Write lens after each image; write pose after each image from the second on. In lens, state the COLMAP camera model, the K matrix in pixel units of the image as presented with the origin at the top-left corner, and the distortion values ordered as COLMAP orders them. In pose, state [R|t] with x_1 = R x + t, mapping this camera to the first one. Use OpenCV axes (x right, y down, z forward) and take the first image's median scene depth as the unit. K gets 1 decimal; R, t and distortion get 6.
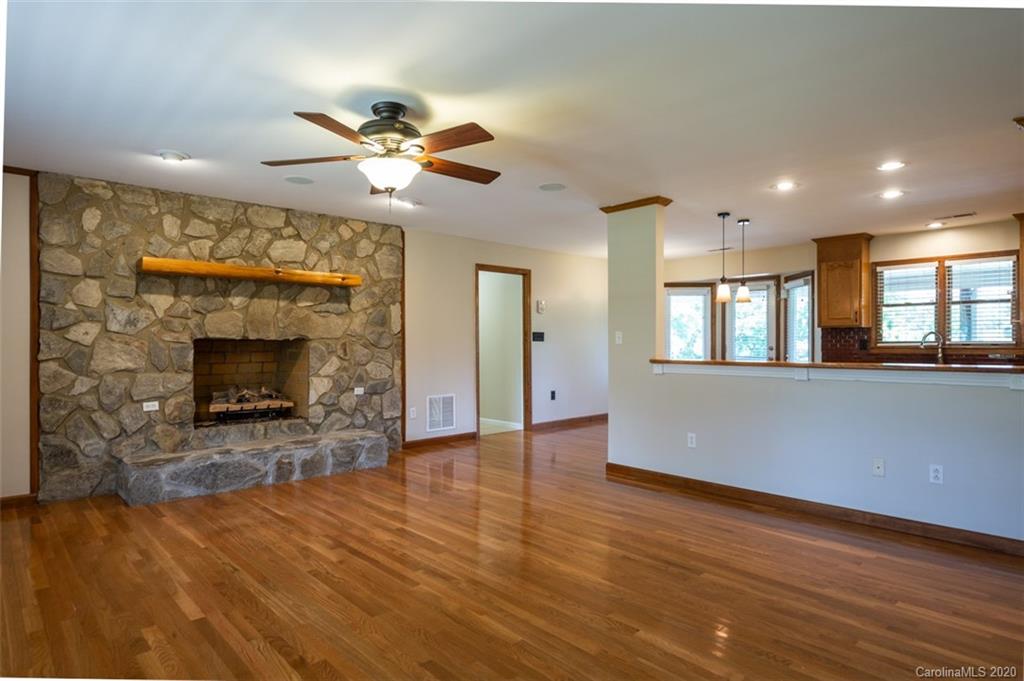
lens RADIAL K [[582.4, 0, 510.8], [0, 582.4, 342.7], [0, 0, 1]] dist [-0.003725, -0.002046]
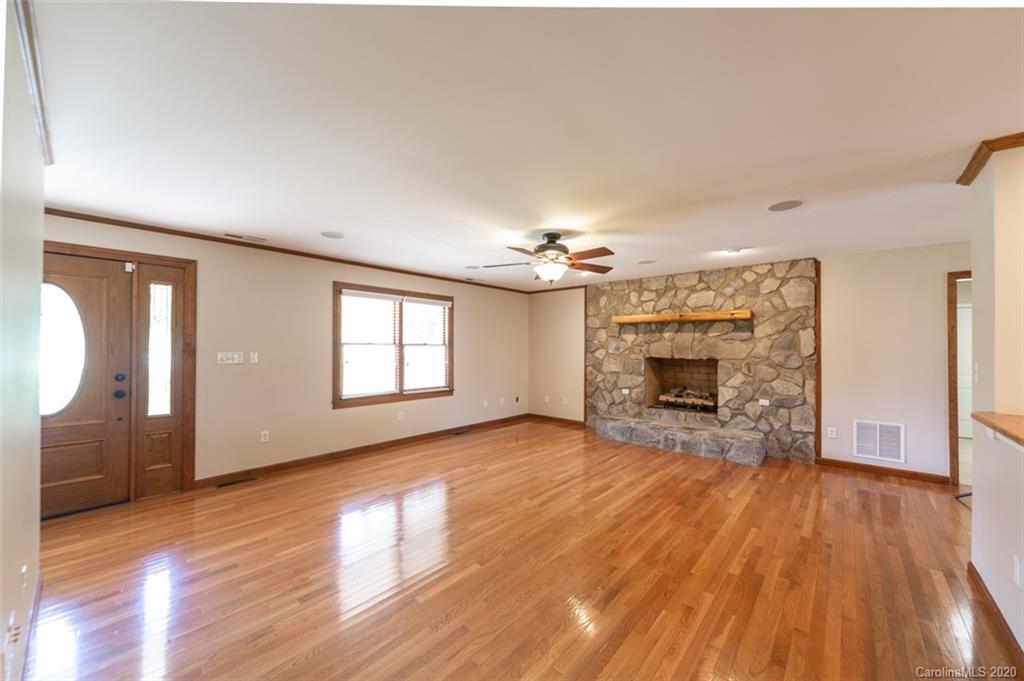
lens RADIAL K [[378.2, 0, 512.4], [0, 378.2, 344.6], [0, 0, 1]] dist [0.003671, 0.000270]
pose [[0.106259, -0.006623, -0.994316, 0.563344], [-0.009163, 0.999929, -0.007640, -0.032932], [0.994296, 0.009923, 0.106191, 0.453620]]
